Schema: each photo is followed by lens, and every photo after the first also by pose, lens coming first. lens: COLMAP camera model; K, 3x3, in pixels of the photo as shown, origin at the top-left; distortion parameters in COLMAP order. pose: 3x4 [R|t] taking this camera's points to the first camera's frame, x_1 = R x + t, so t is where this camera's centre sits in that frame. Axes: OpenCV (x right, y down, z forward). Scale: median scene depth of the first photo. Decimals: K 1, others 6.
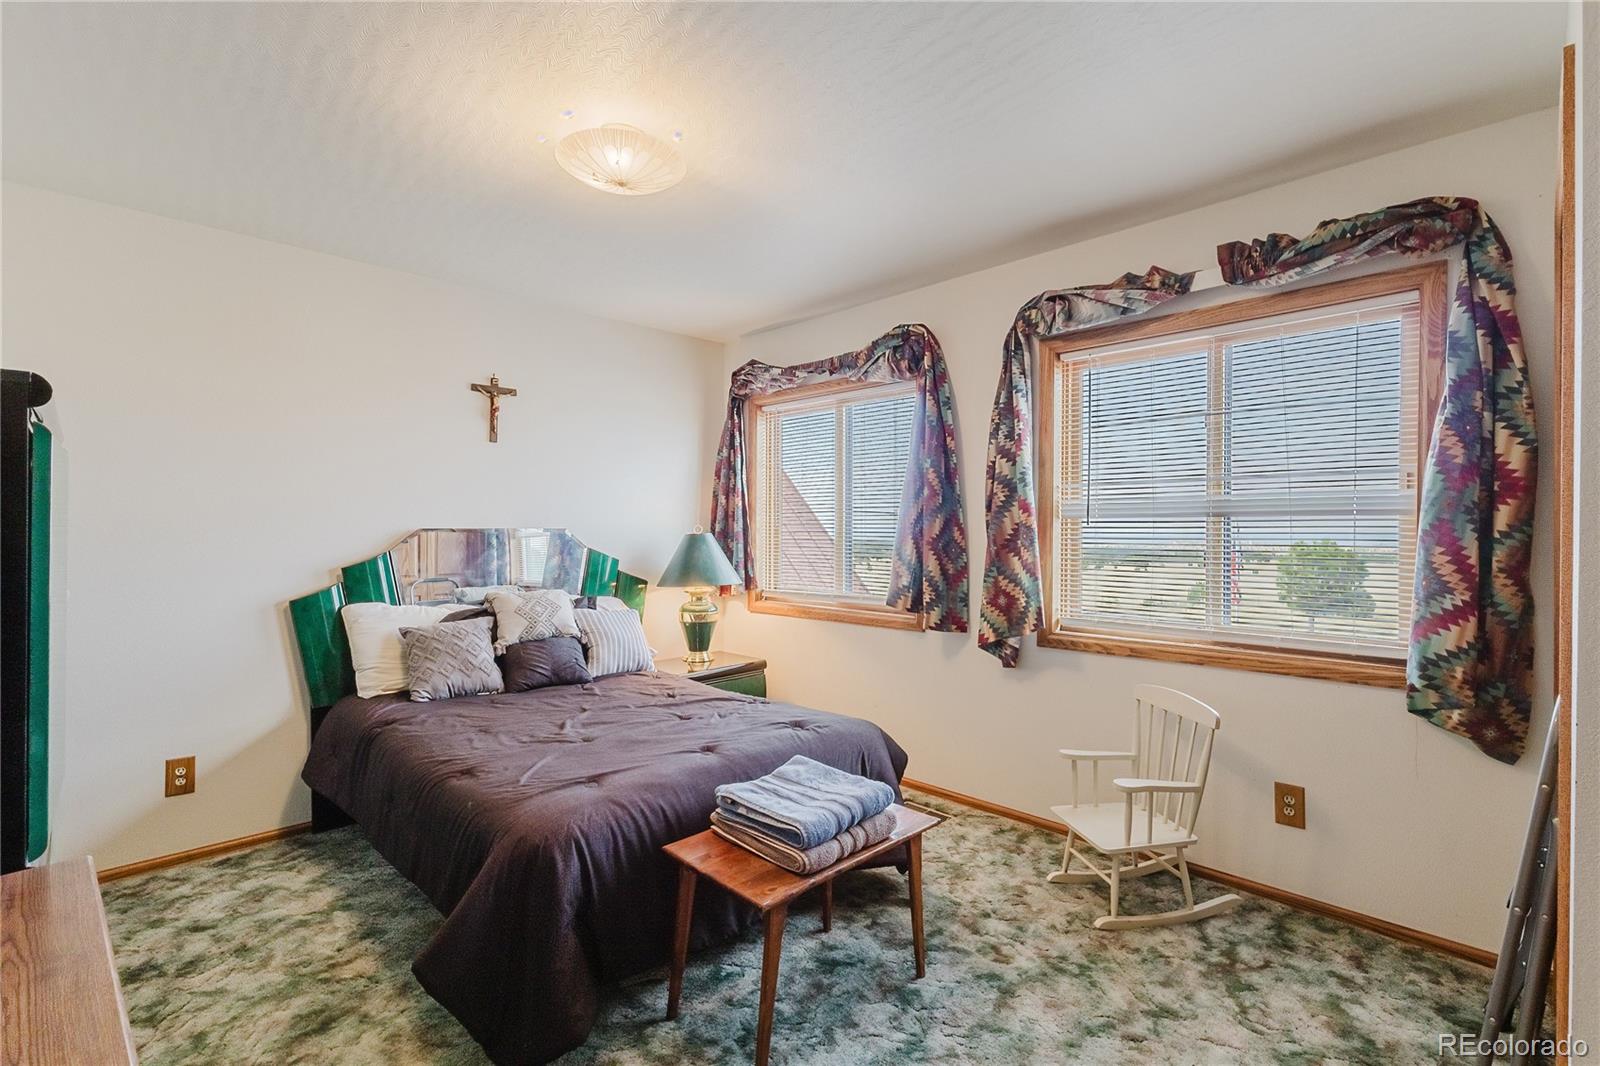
lens RADIAL K [[731.0, 0, 801.3], [0, 731.0, 531.7], [0, 0, 1]] dist [-0.000133, 0.000453]
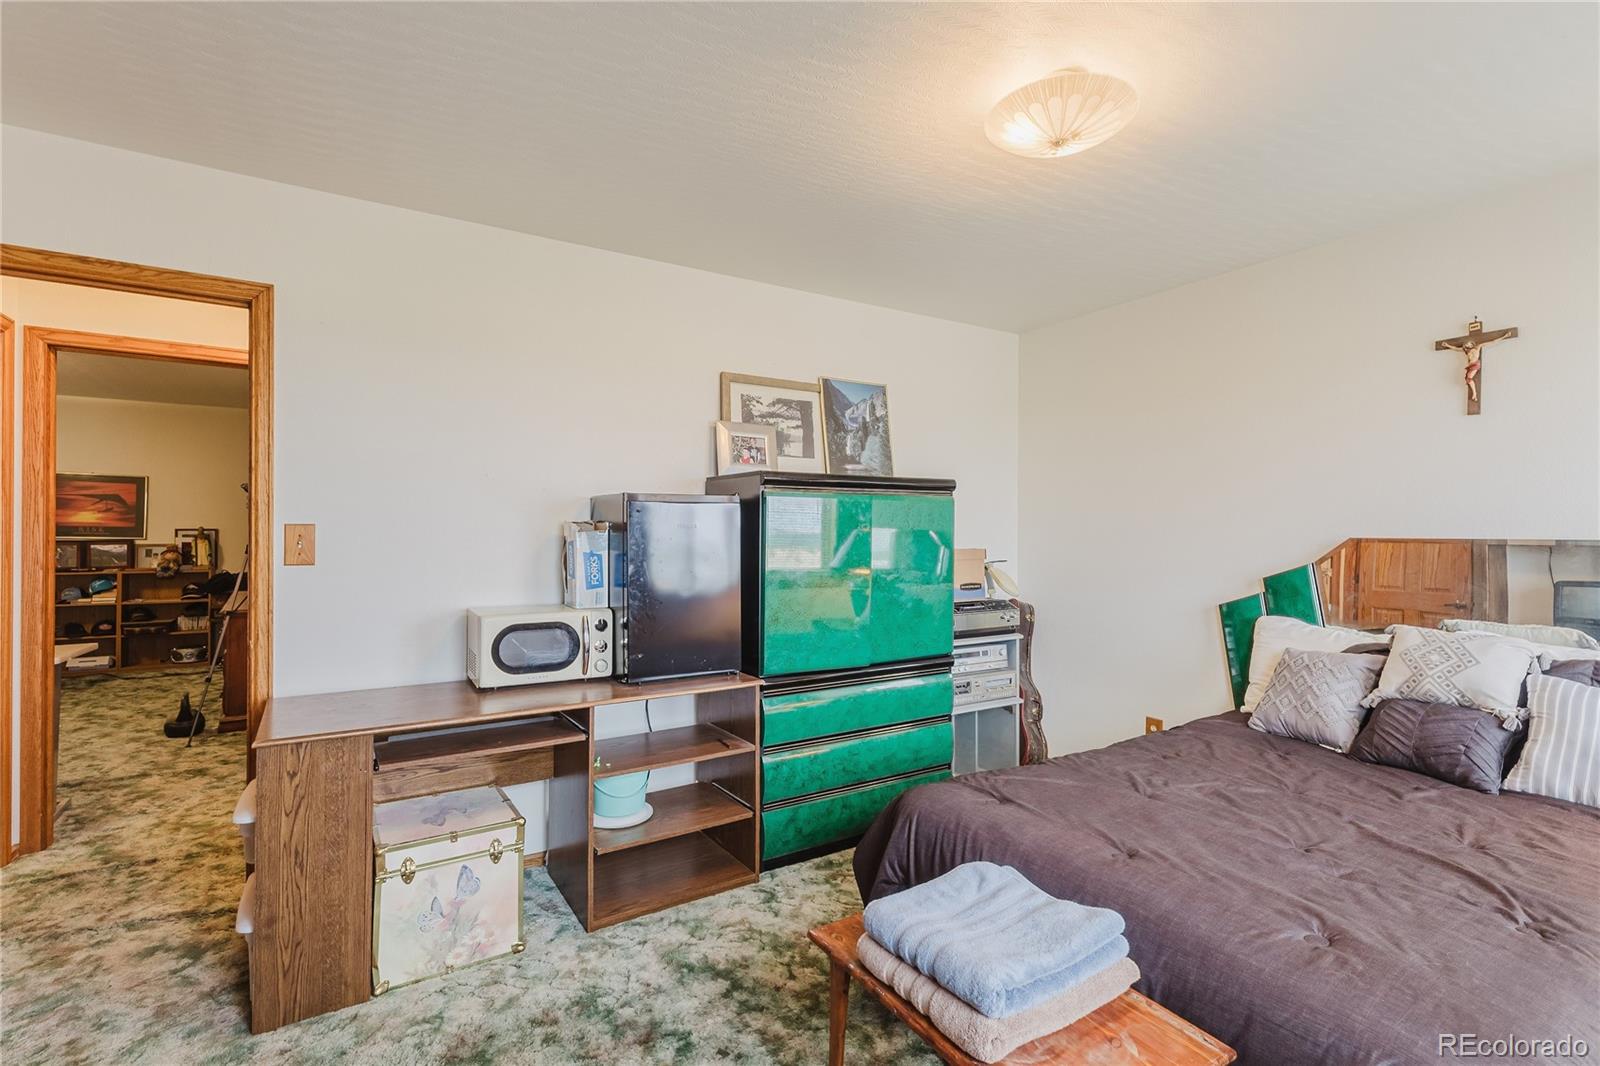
lens RADIAL K [[731.0, 0, 802.0], [0, 731.0, 531.5], [0, 0, 1]] dist [-0.000133, 0.000453]
pose [[-0.219982, 0.000560, -0.975504, 0.448595], [-0.005986, 0.999980, 0.001924, -0.009971], [0.975486, 0.006262, -0.219974, 0.598320]]
